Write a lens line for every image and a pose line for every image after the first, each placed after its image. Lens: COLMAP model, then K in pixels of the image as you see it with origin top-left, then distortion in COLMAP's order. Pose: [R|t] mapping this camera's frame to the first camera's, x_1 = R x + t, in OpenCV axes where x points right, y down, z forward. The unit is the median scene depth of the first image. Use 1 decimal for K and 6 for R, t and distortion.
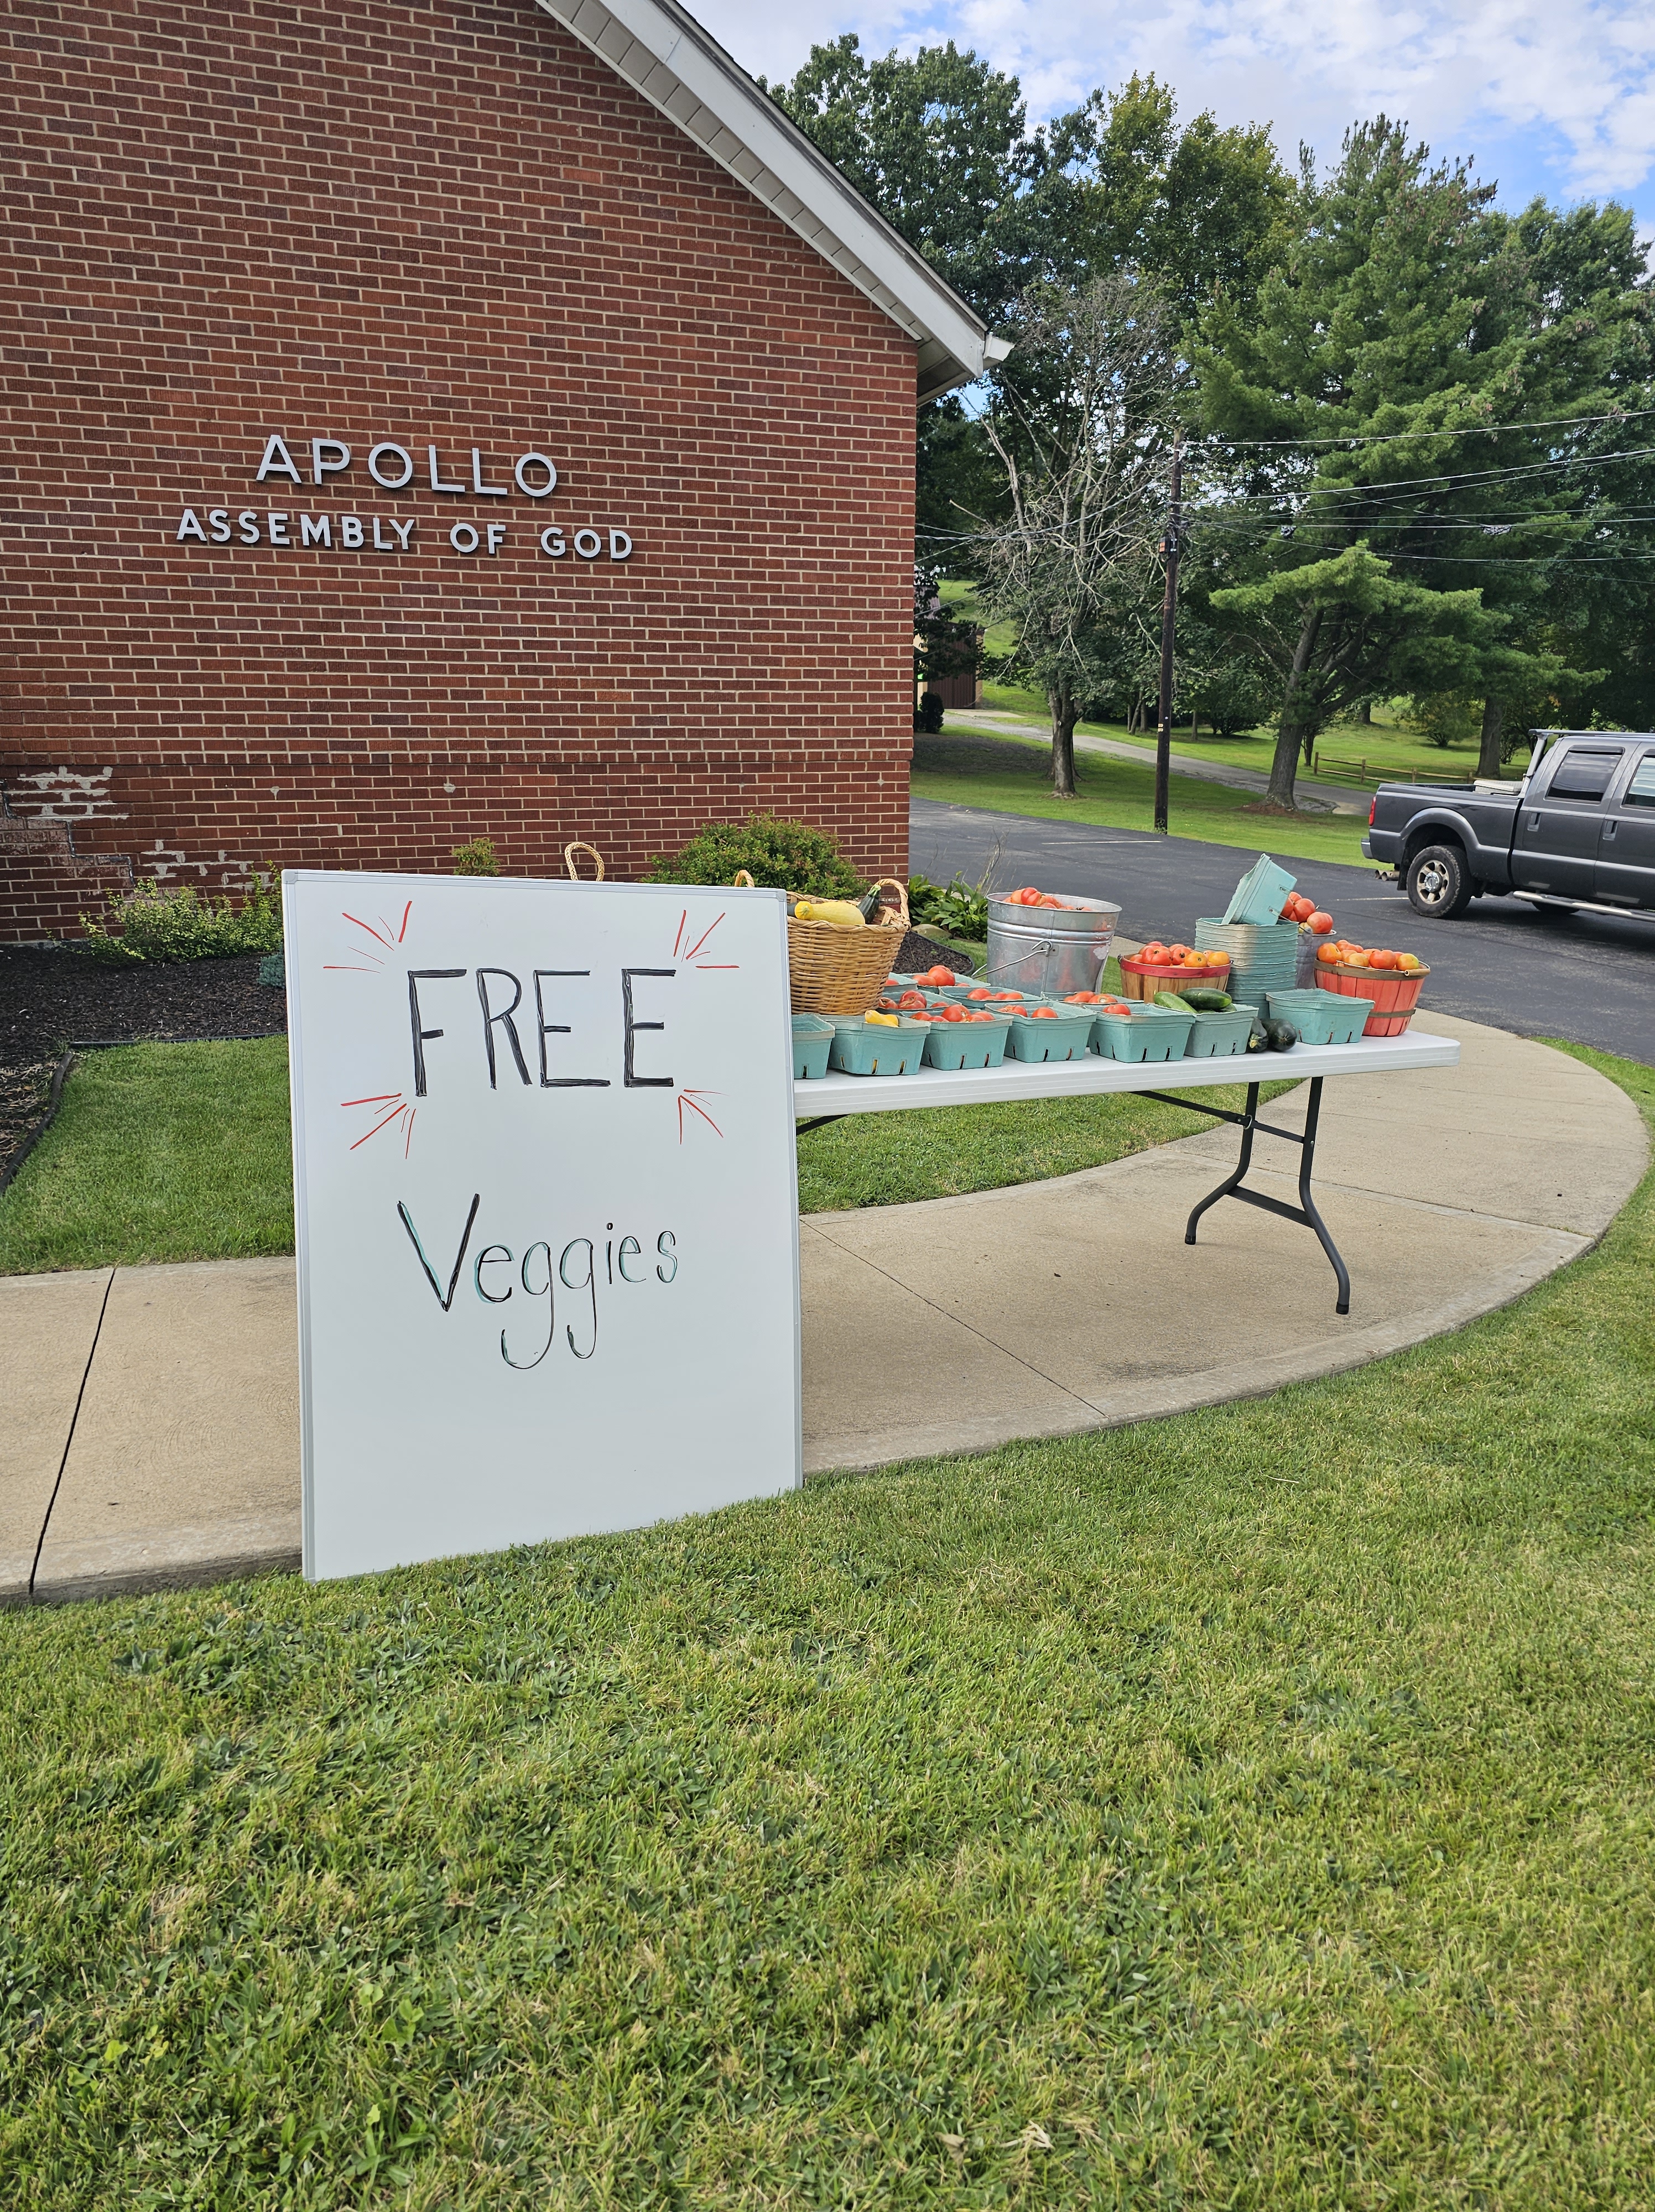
lens RADIAL K [[1473.2, 0, 877.4], [0, 1473.2, 1114.3], [0, 0, 1]] dist [0.043602, -0.037533]
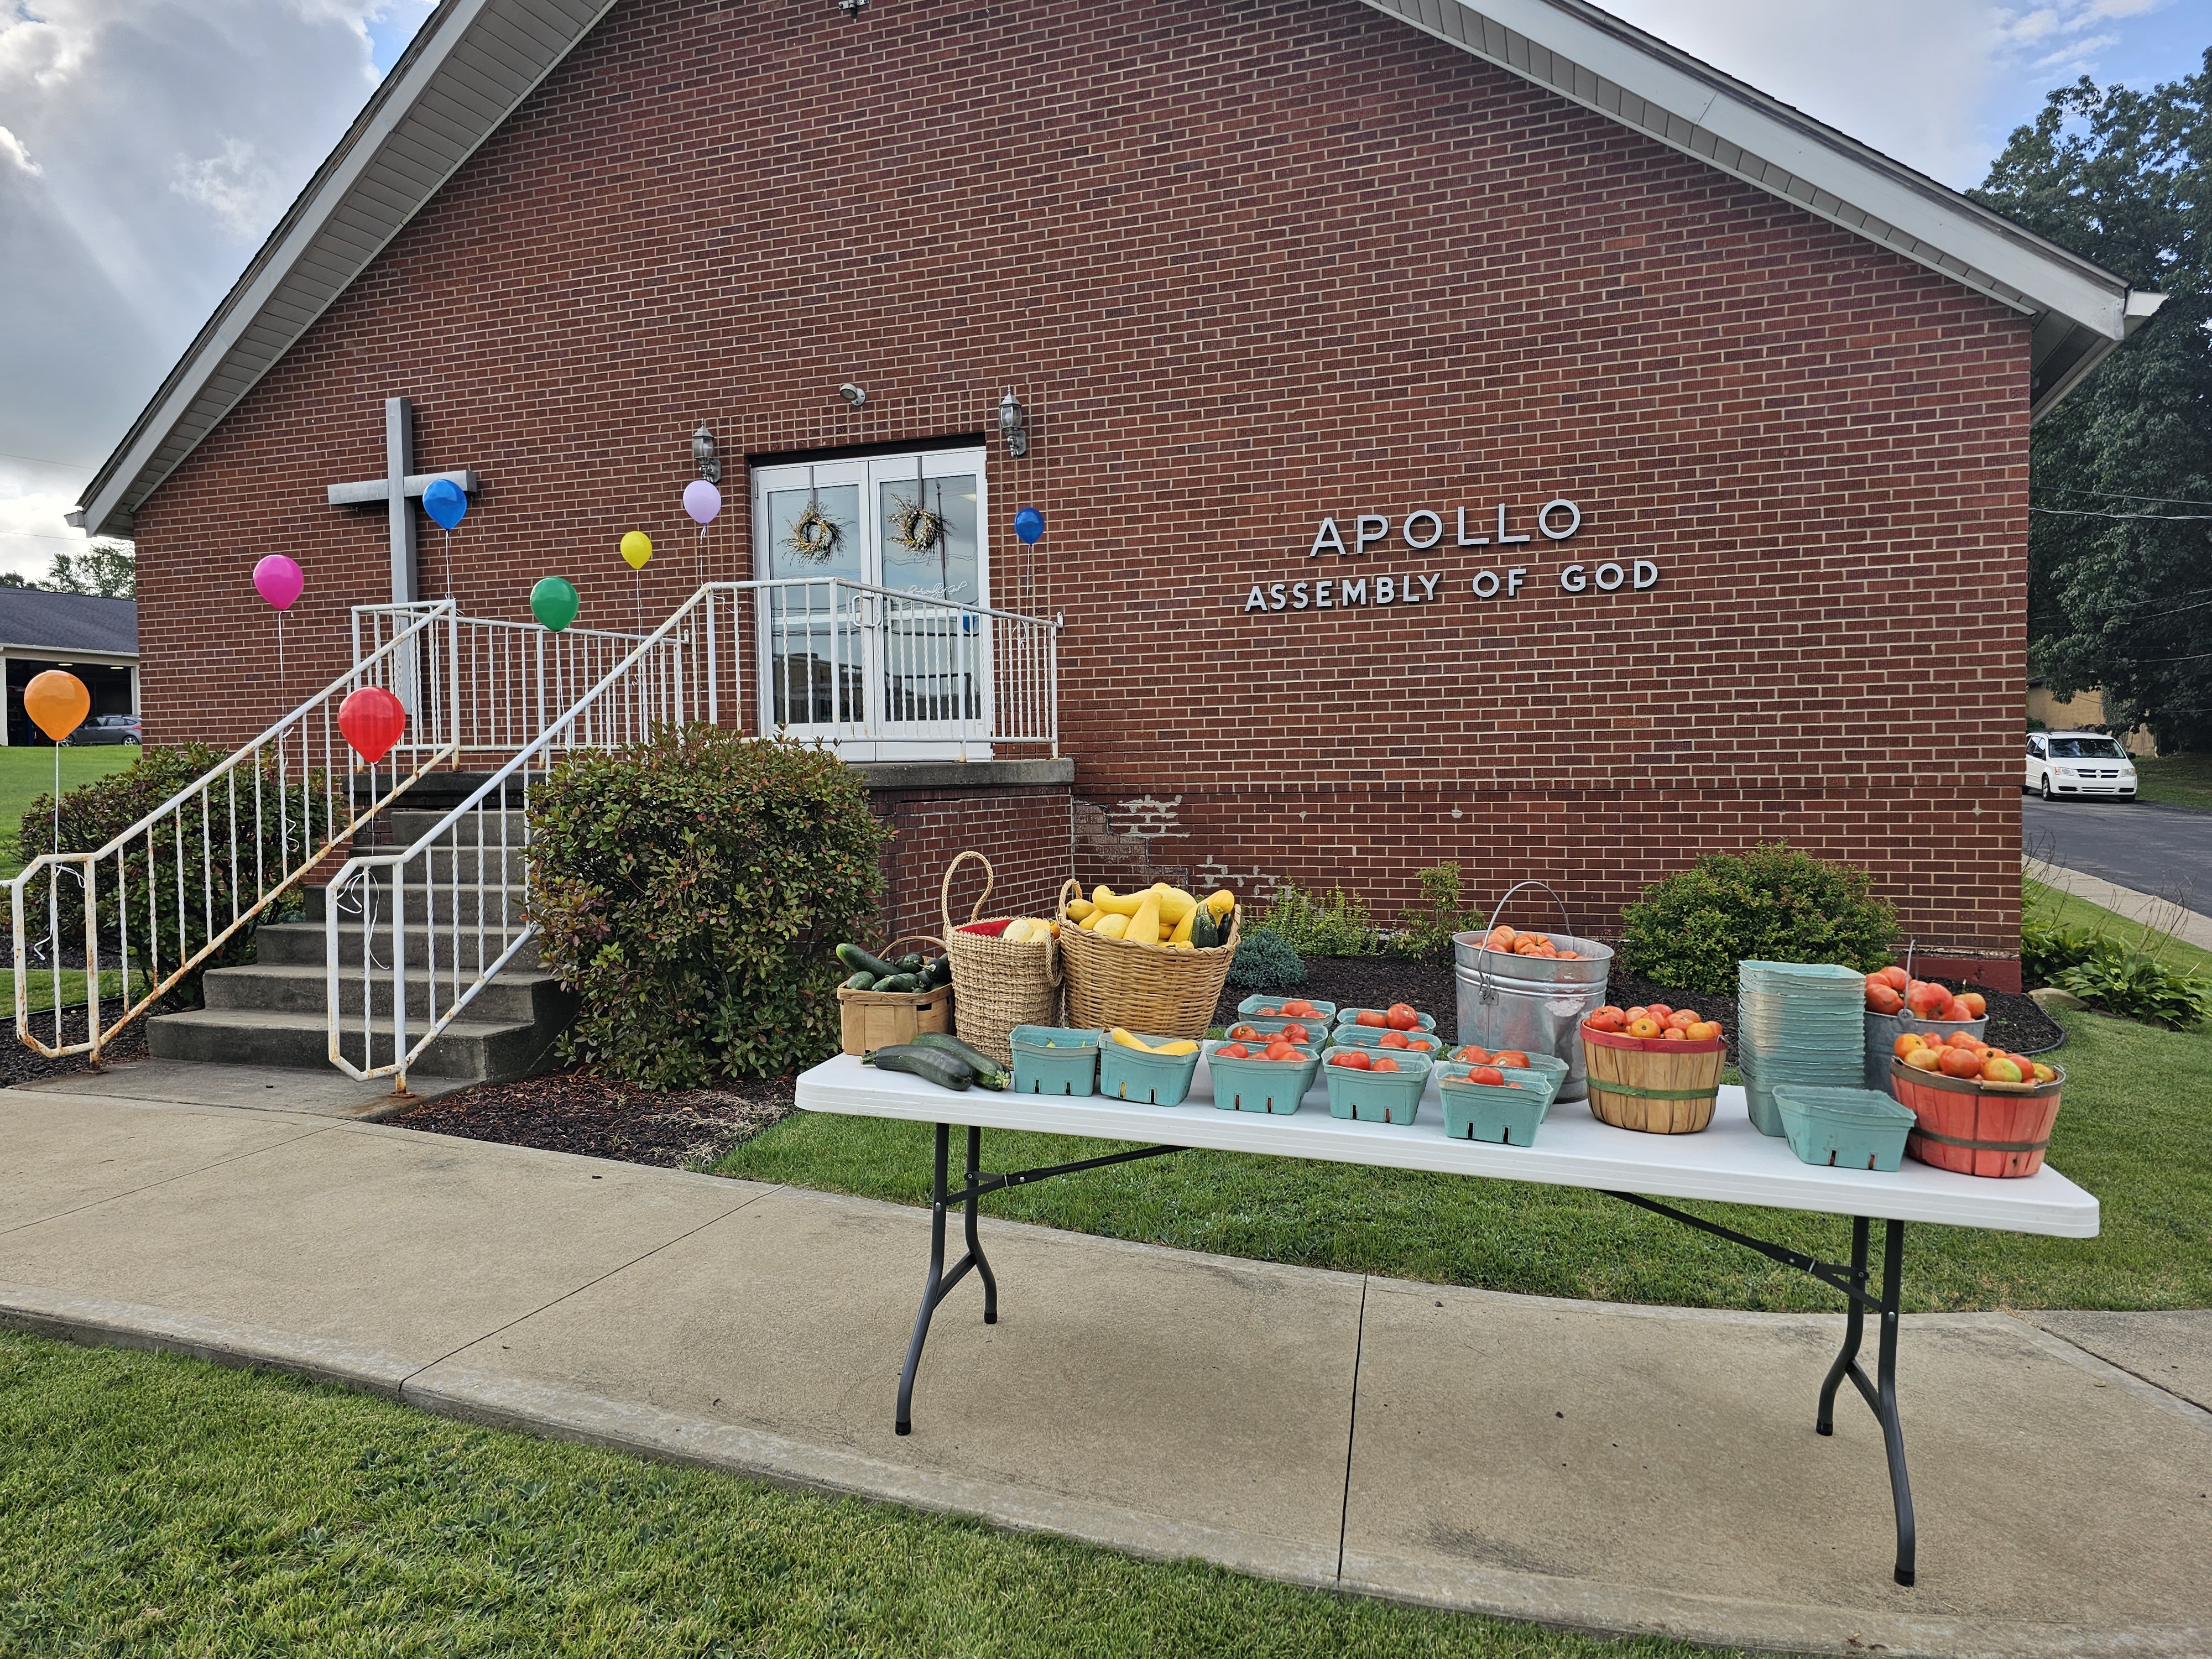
lens RADIAL K [[1473.1, 0, 1092.8], [0, 1473.1, 830.4], [0, 0, 1]] dist [0.043602, -0.037533]
pose [[0.744180, 0.018662, -0.667718, 0.222165], [-0.153178, 0.977740, -0.143392, -0.022423], [0.650179, 0.208989, 0.730473, 0.083982]]
